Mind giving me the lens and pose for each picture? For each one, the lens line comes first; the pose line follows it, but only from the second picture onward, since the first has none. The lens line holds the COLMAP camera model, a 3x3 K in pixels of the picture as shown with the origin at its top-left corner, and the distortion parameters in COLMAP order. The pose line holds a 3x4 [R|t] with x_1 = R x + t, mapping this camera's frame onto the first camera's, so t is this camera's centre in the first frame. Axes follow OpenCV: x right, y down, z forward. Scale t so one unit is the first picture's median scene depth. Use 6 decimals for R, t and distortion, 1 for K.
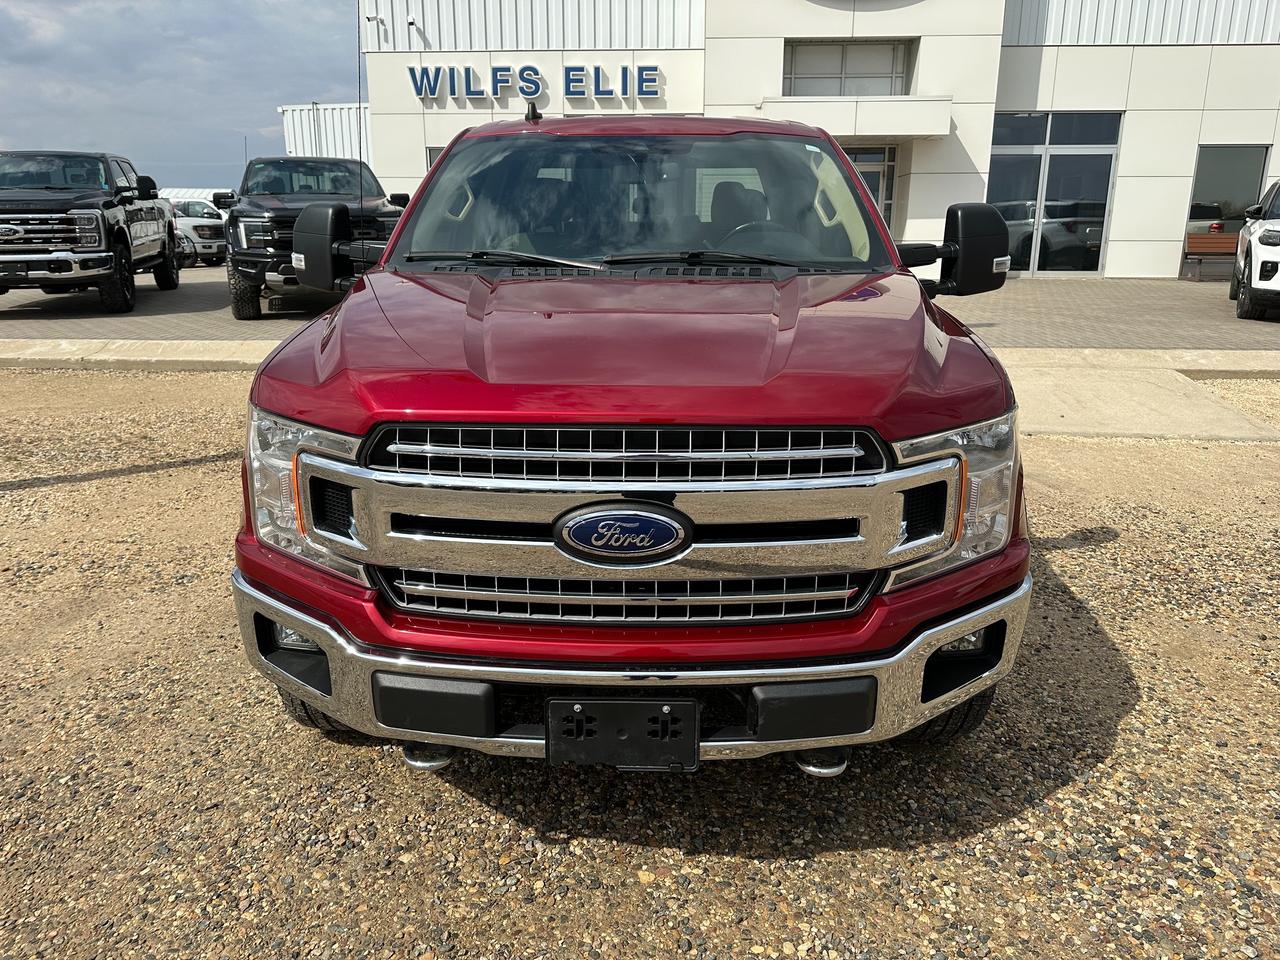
lens RADIAL K [[916.4, 0, 641.6], [0, 916.4, 487.0], [0, 0, 1]] dist [0.016836, -0.026449]
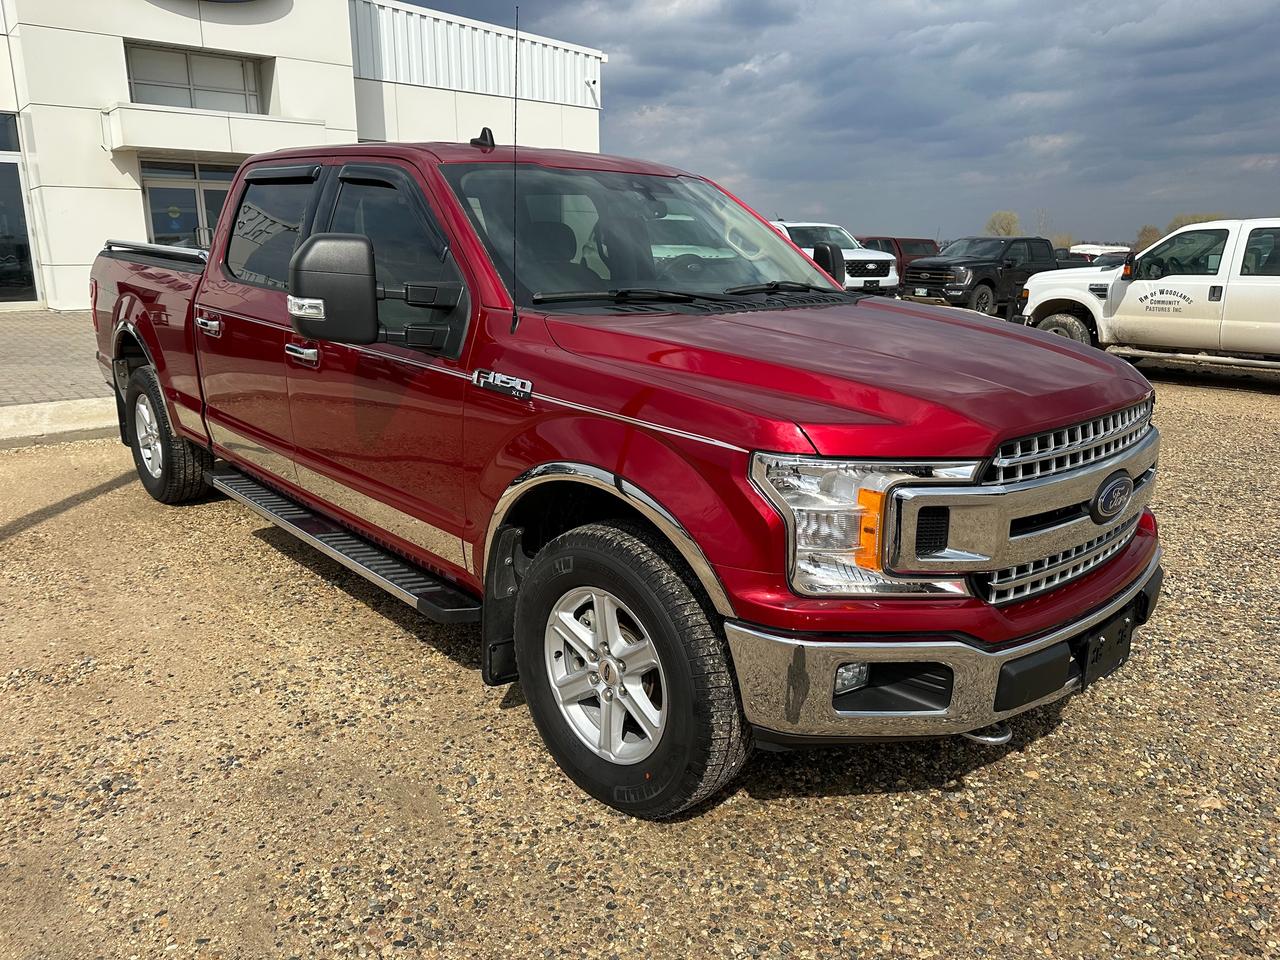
lens RADIAL K [[916.4, 0, 643.9], [0, 916.4, 473.8], [0, 0, 1]] dist [0.016836, -0.026449]
pose [[0.706599, -0.171155, 0.686603, -0.171077], [0.192985, 0.980136, 0.045722, -0.020774], [-0.680790, 0.100197, 0.725593, 0.059373]]
